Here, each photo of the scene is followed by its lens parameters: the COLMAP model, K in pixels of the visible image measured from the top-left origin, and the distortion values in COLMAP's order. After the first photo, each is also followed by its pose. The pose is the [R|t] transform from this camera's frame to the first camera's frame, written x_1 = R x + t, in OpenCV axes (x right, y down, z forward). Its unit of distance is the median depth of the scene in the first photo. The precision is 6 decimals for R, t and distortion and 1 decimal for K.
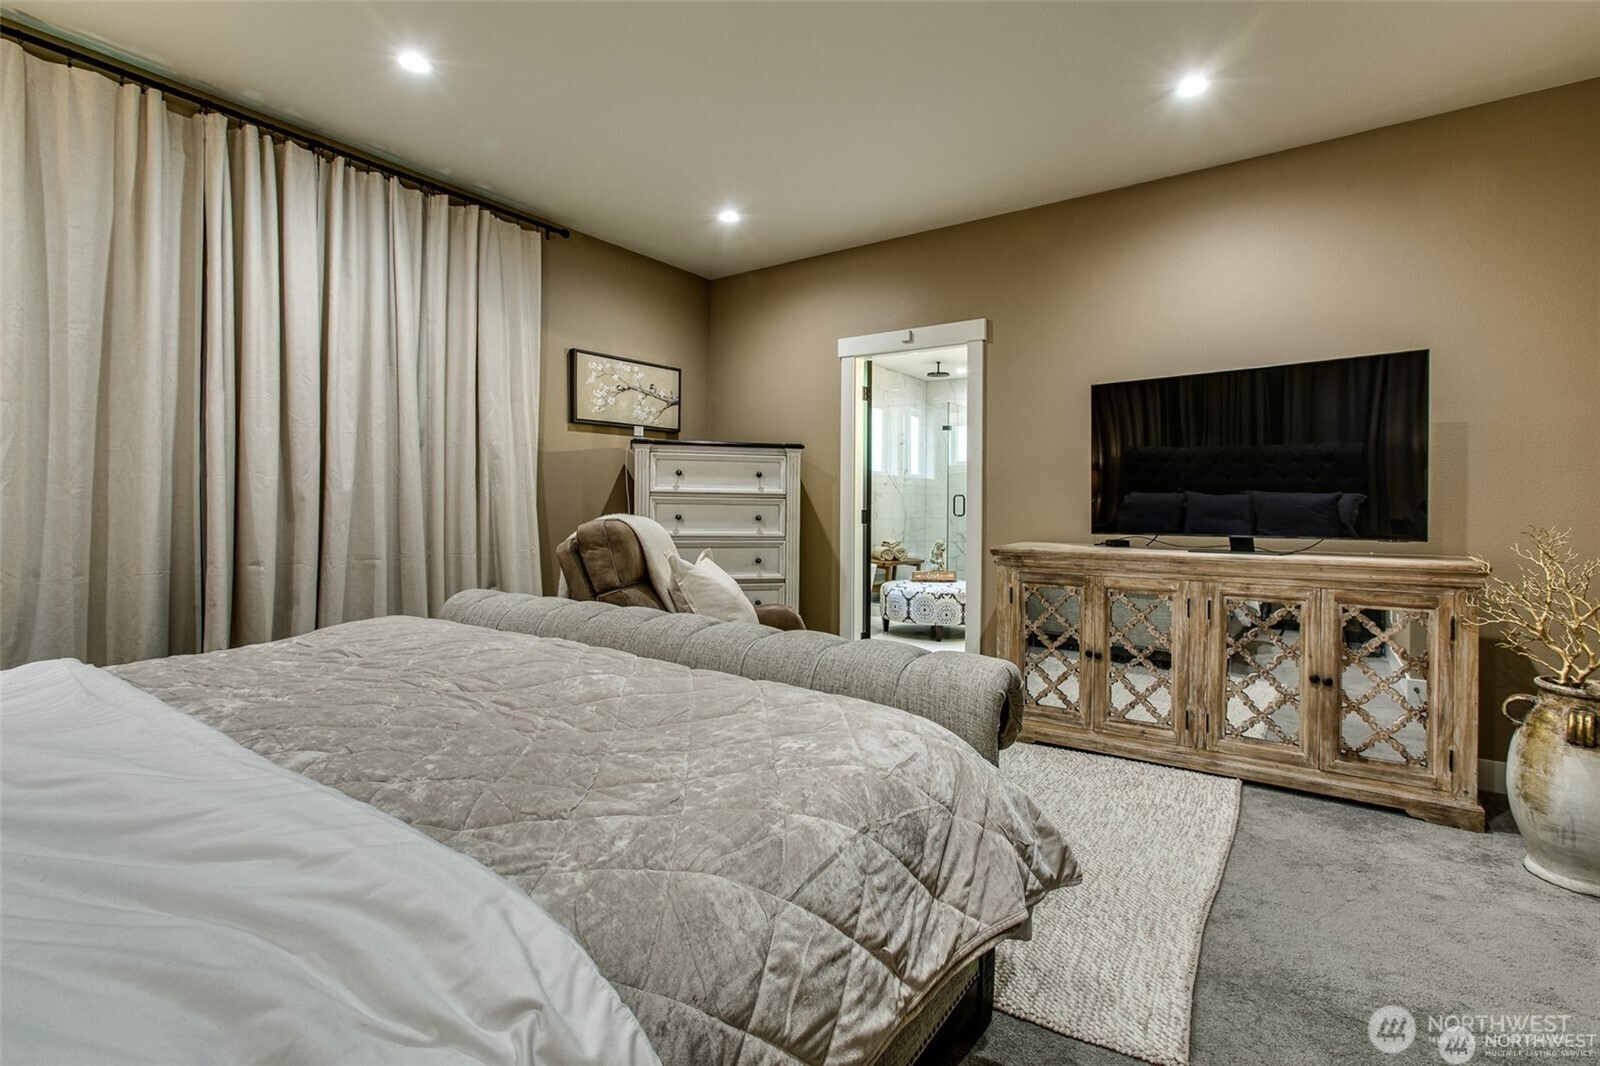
lens RADIAL K [[737.2, 0, 792.7], [0, 737.2, 508.7], [0, 0, 1]] dist [-0.009114, 0.000293]
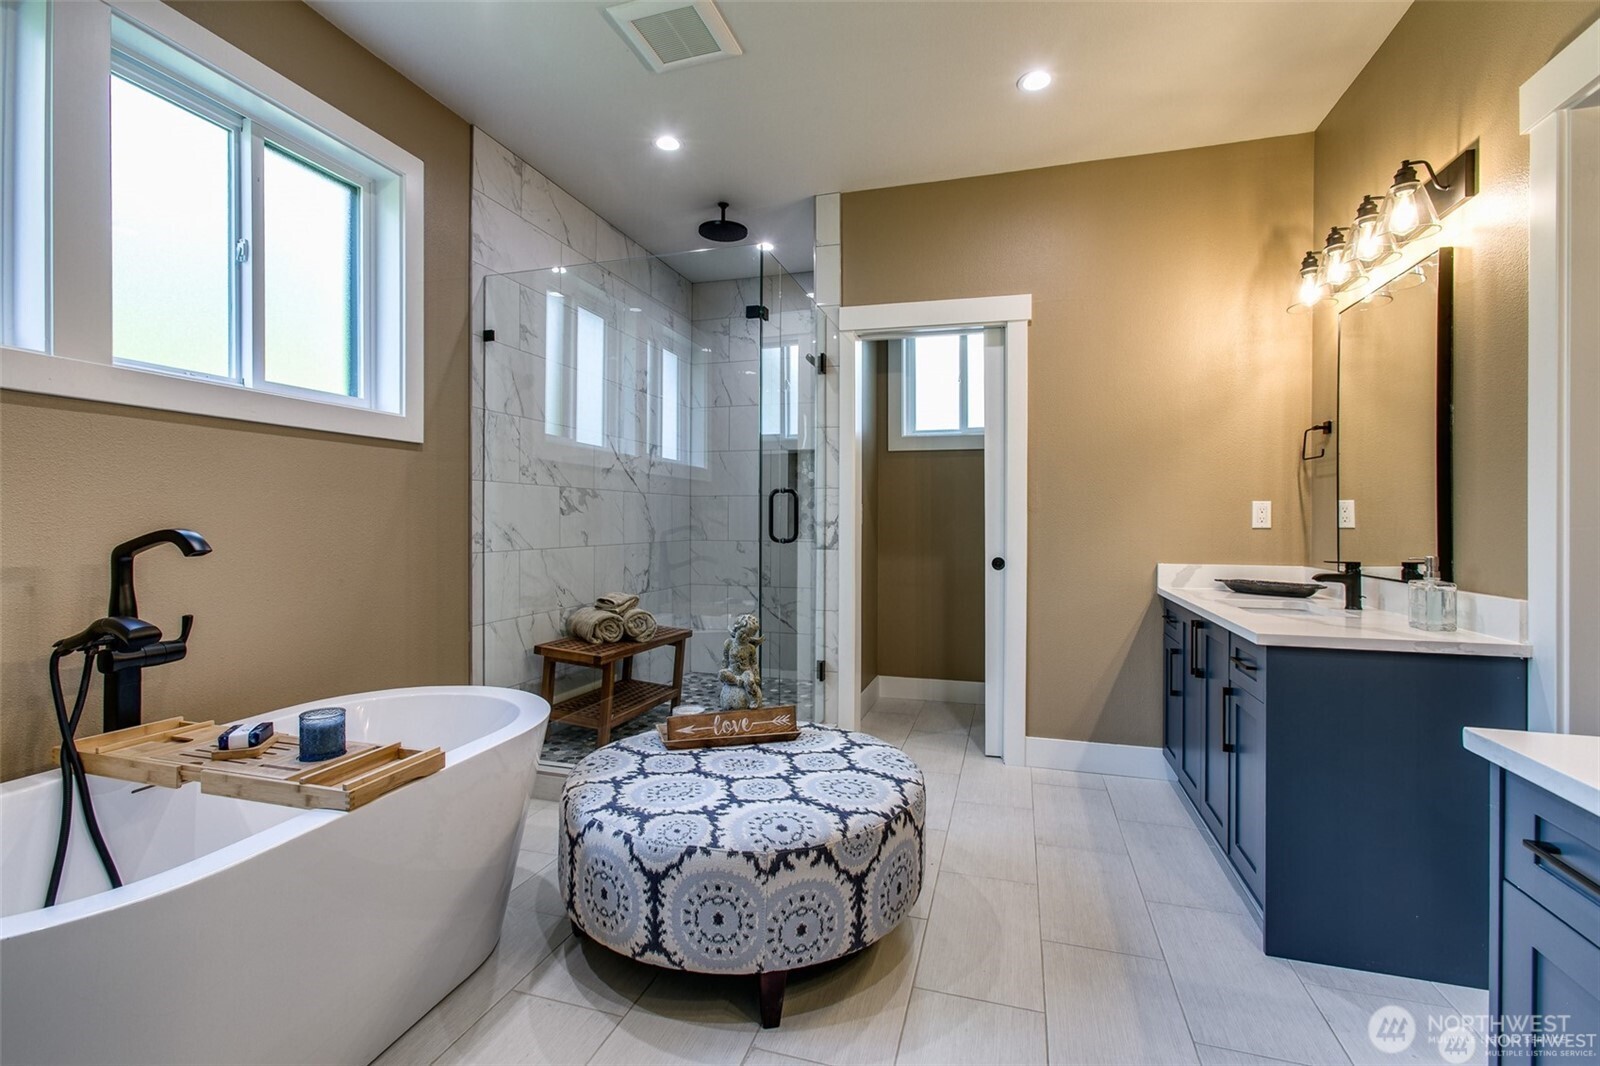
lens RADIAL K [[737.2, 0, 792.7], [0, 737.2, 508.7], [0, 0, 1]] dist [-0.009114, 0.000293]
pose [[0.944503, 0.002671, 0.328493, 0.106667], [0.003901, 0.999805, -0.019345, -0.000068], [-0.328480, 0.019553, 0.944308, 0.668867]]
